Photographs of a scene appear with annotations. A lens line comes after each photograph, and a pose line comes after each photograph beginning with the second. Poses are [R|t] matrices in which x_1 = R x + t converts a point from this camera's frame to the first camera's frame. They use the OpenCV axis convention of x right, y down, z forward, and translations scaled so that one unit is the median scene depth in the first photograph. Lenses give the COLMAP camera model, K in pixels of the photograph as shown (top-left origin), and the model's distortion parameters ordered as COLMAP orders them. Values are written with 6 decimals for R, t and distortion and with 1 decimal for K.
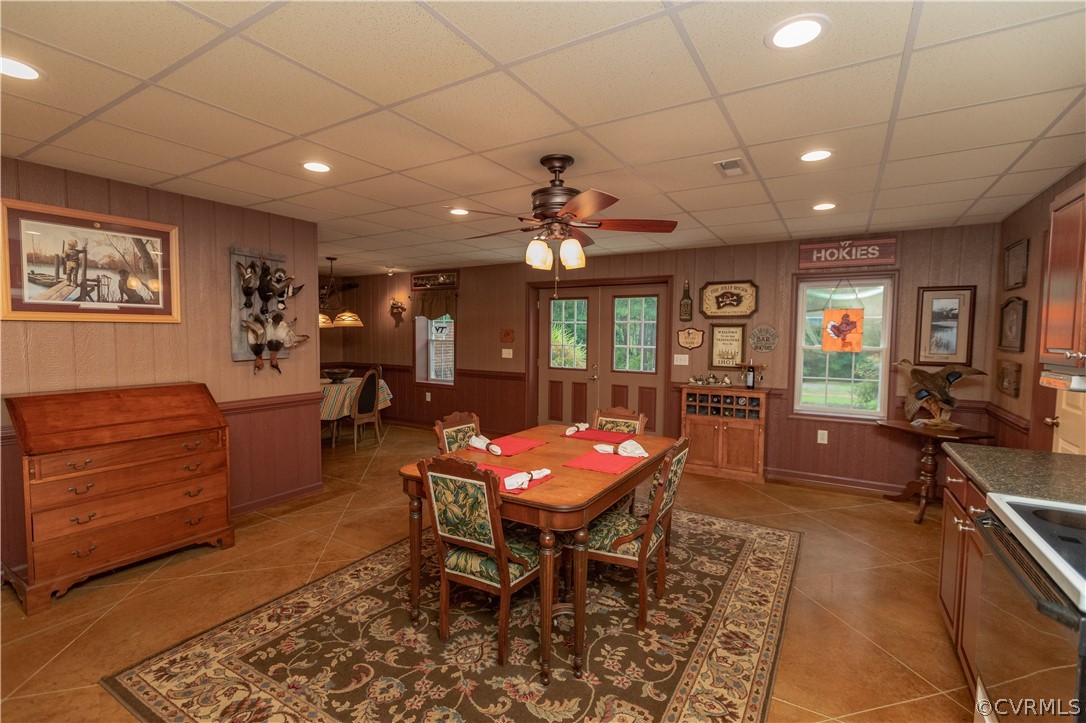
lens RADIAL K [[484.4, 0, 543.0], [0, 484.4, 361.5], [0, 0, 1]] dist [0.001610, 0.000120]
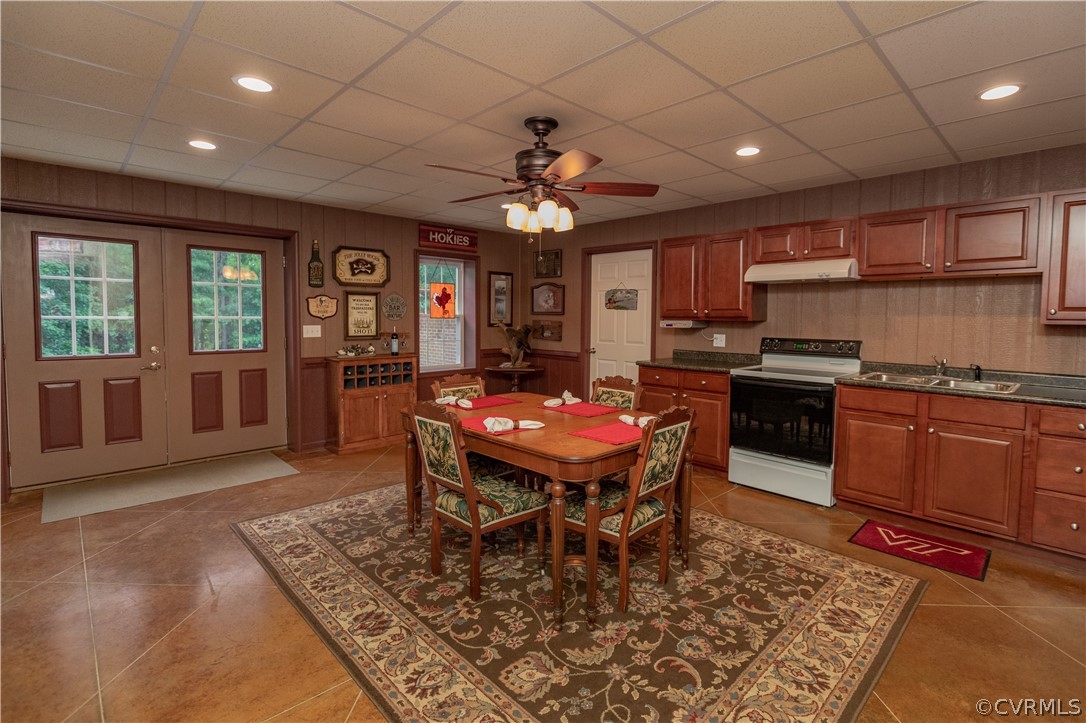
lens RADIAL K [[504.4, 0, 559.9], [0, 504.4, 344.4], [0, 0, 1]] dist [0.000851, 0.000151]
pose [[0.247106, -0.062834, 0.966949, -0.535358], [0.049976, 0.997394, 0.052041, -0.005864], [-0.967699, 0.035465, 0.249602, 0.388736]]
